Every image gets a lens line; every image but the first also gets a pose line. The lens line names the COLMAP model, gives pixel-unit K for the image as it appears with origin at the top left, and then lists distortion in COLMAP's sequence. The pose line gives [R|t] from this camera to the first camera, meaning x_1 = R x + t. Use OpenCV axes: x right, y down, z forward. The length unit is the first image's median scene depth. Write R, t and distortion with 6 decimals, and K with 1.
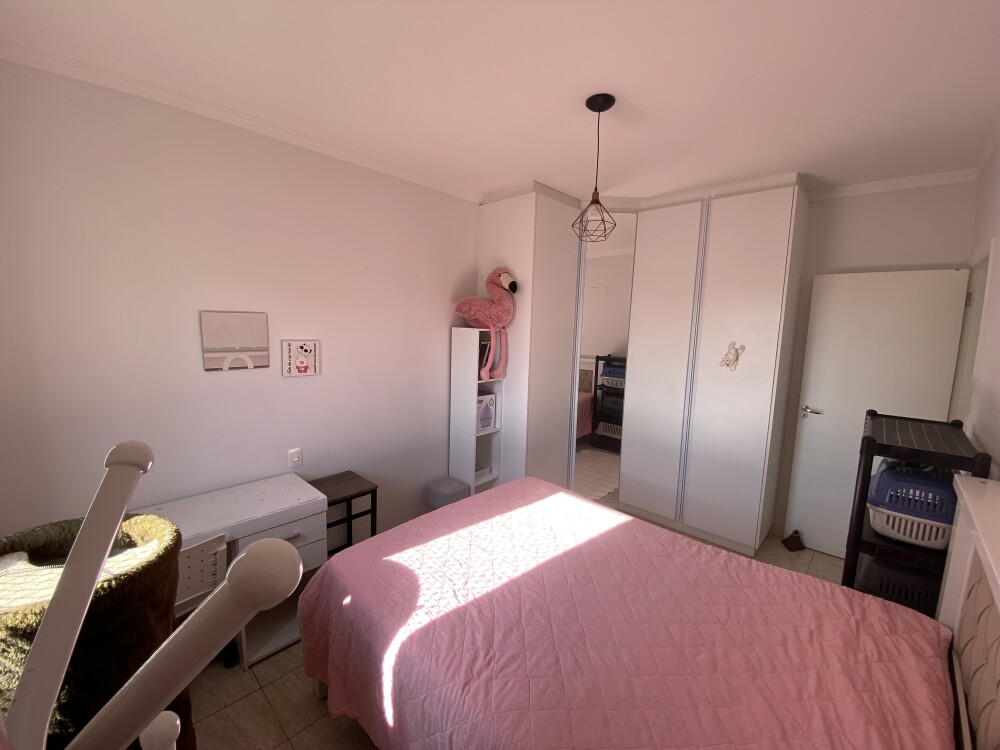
lens RADIAL K [[406.6, 0, 500.0], [0, 406.6, 375.0], [0, 0, 1]] dist [0.024819, -0.023560]
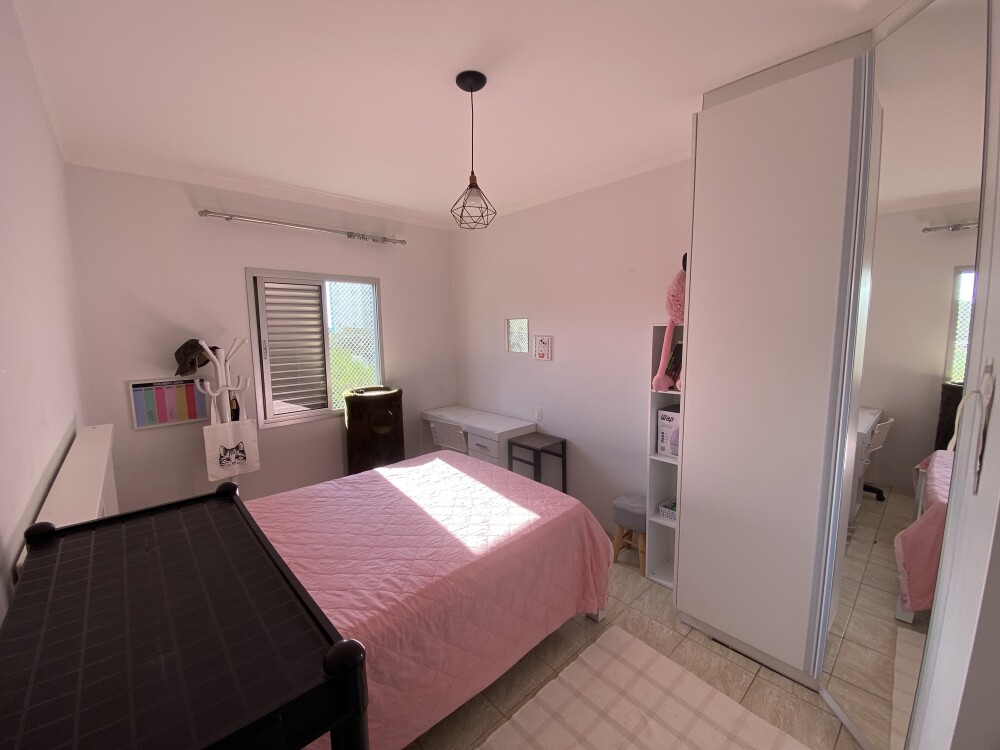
lens RADIAL K [[406.6, 0, 500.0], [0, 406.6, 375.0], [0, 0, 1]] dist [0.024819, -0.023560]
pose [[-0.089389, 0.096619, -0.991299, 1.008144], [-0.111132, 0.988101, 0.106328, -0.085314], [0.989777, 0.119670, -0.077588, 0.989500]]
